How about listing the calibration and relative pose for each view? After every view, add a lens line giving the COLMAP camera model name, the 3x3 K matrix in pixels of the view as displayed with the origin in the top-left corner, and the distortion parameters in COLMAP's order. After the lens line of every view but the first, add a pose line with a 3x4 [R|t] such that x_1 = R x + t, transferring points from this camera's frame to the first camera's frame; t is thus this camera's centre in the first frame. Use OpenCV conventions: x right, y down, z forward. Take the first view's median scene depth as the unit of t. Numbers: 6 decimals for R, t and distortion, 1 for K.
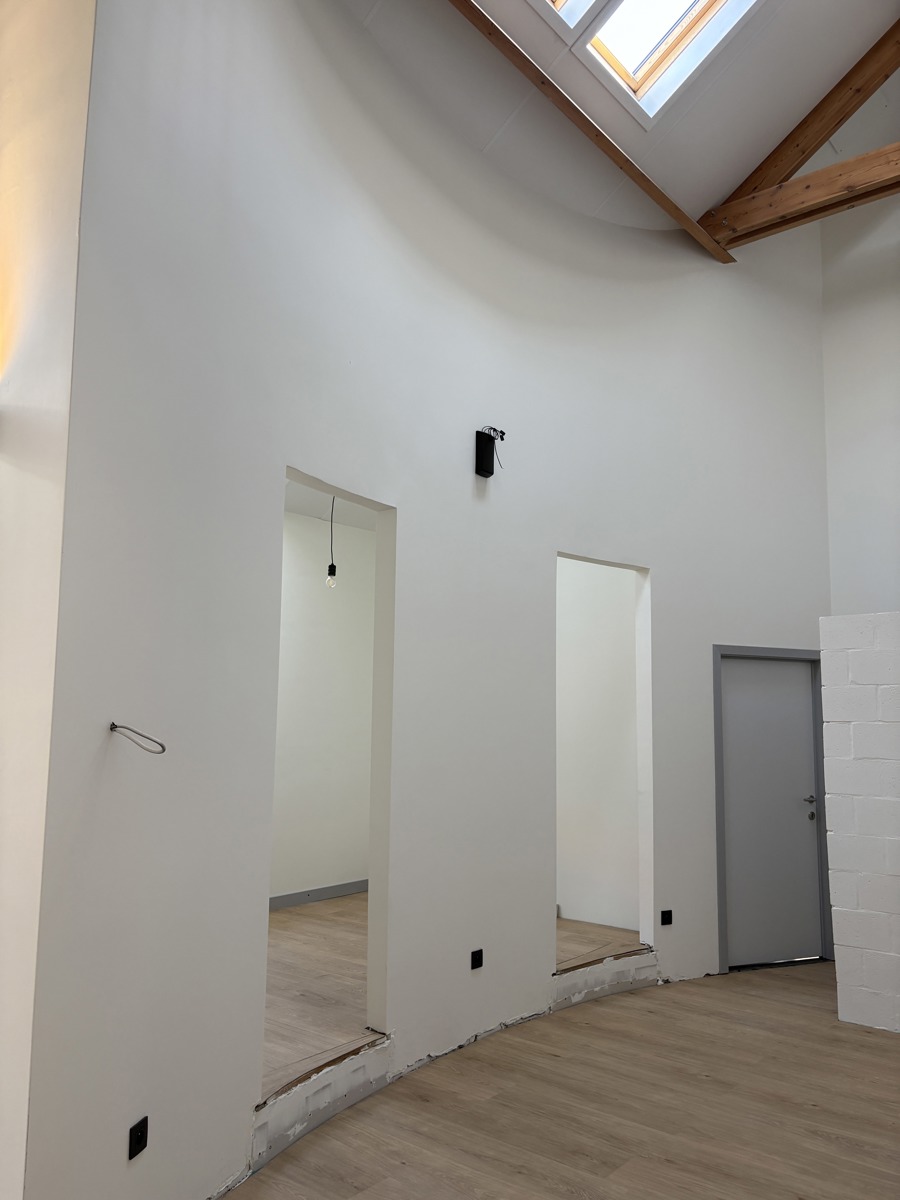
lens RADIAL K [[904.2, 0, 447.2], [0, 904.2, 612.7], [0, 0, 1]] dist [0.051173, -0.055352]
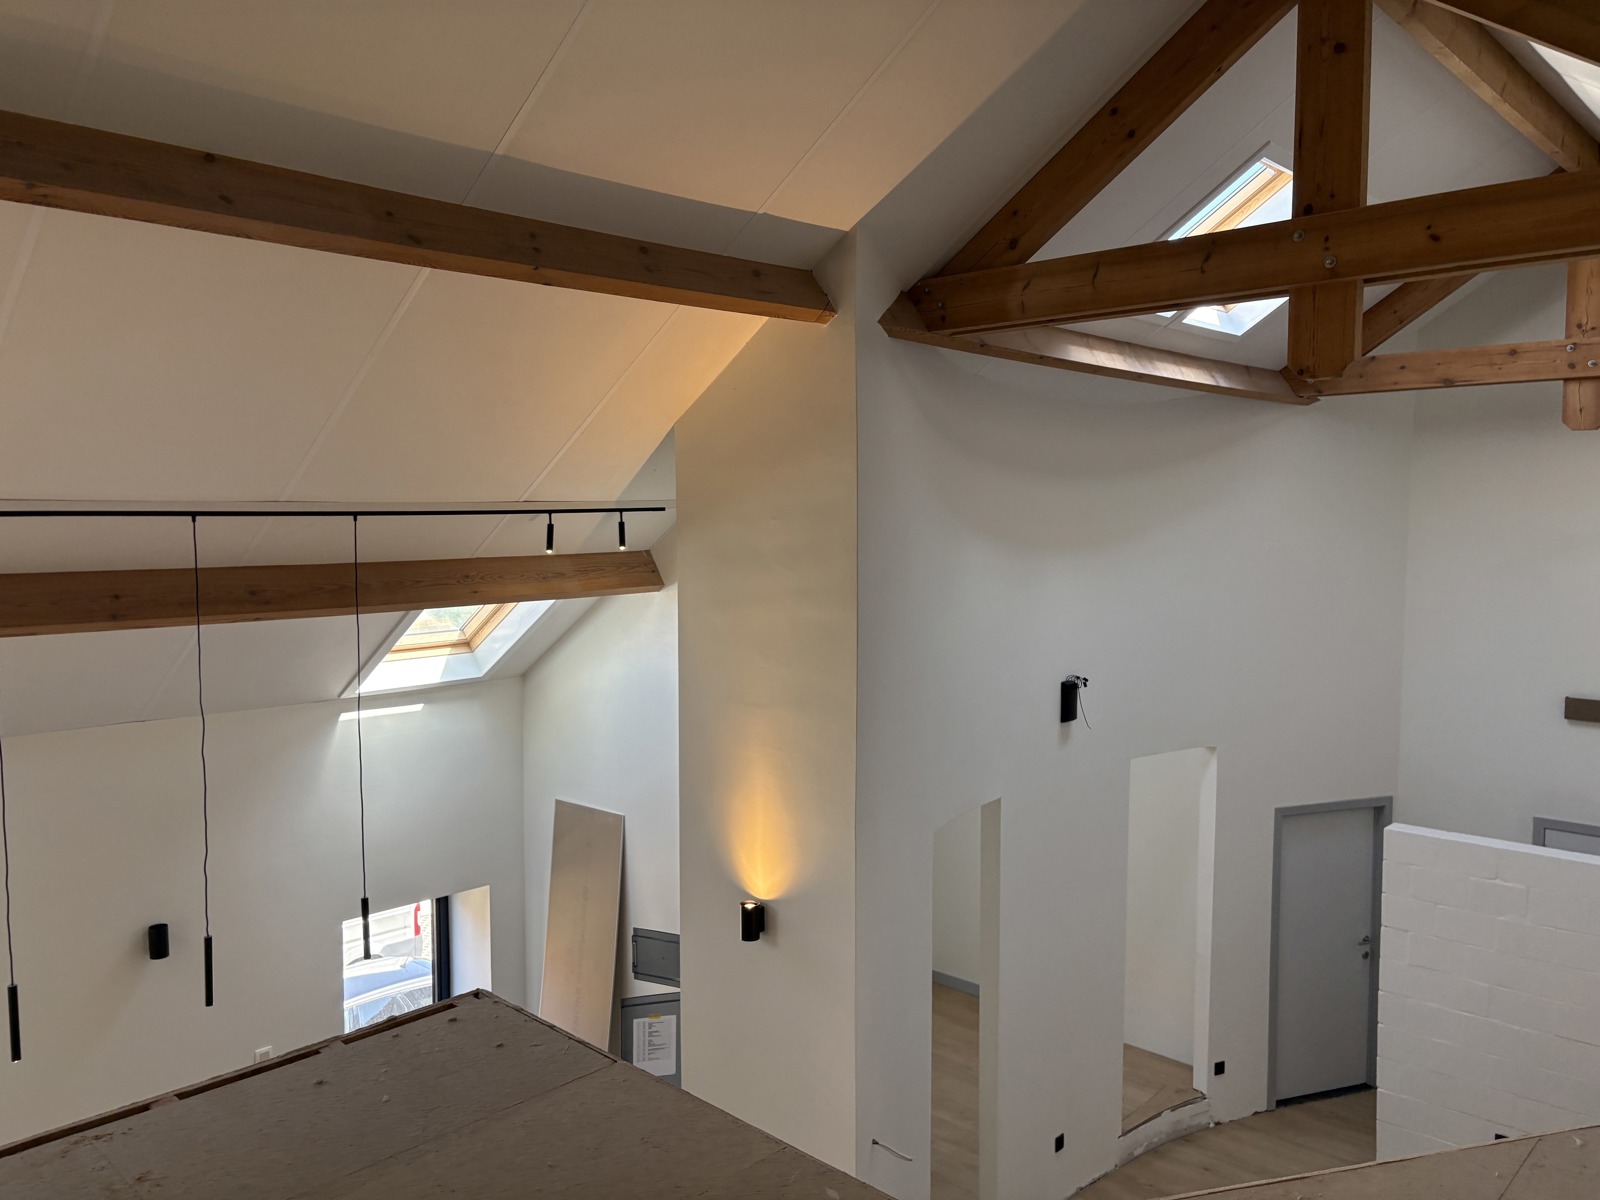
lens RADIAL K [[1205.6, 0, 794.7], [0, 1205.6, 598.1], [0, 0, 1]] dist [0.051173, -0.055352]
pose [[0.997557, -0.008302, -0.069369, -0.166959], [0.021114, 0.982312, 0.186058, -0.523484], [0.066597, -0.187068, 0.980087, -0.363857]]
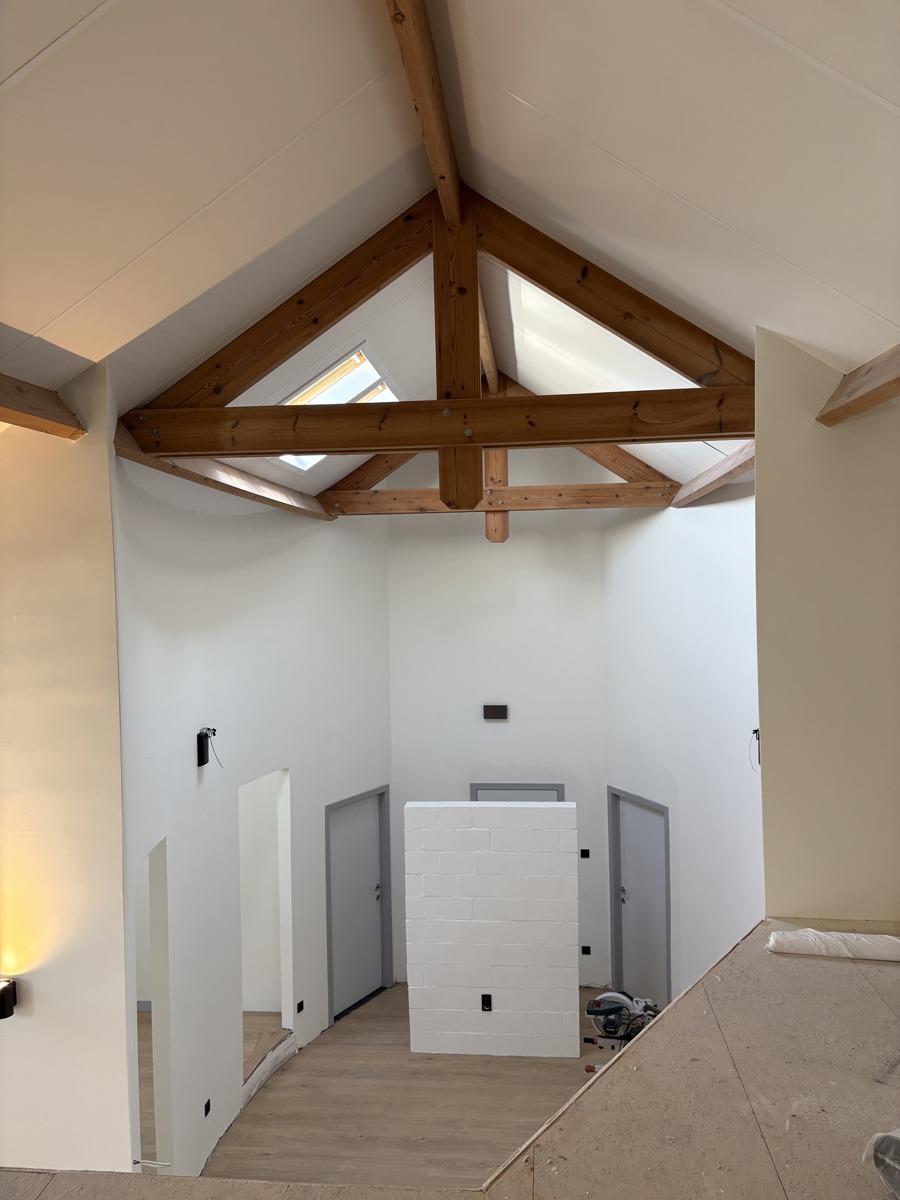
lens RADIAL K [[904.2, 0, 458.7], [0, 904.2, 610.8], [0, 0, 1]] dist [0.051173, -0.055352]
pose [[0.824840, -0.044927, 0.563578, -0.366291], [-0.035720, 0.990705, 0.131256, -0.526333], [-0.564236, -0.128396, 0.815569, -0.267014]]
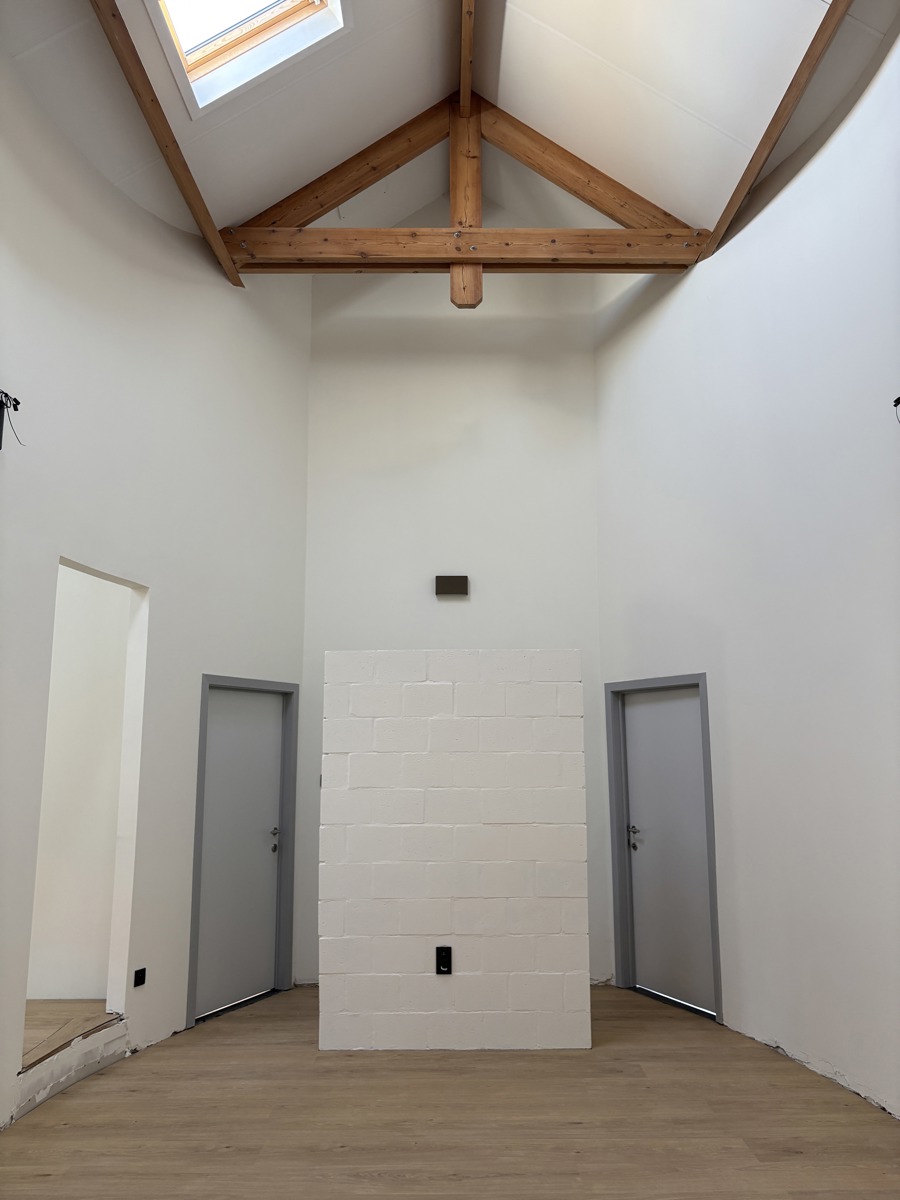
lens RADIAL K [[904.2, 0, 453.2], [0, 904.2, 612.5], [0, 0, 1]] dist [0.051173, -0.055352]
pose [[0.766745, 0.083539, 0.636492, -0.132620], [-0.060993, 0.996491, -0.057315, 0.010765], [-0.639047, 0.005125, 0.769150, 0.118789]]
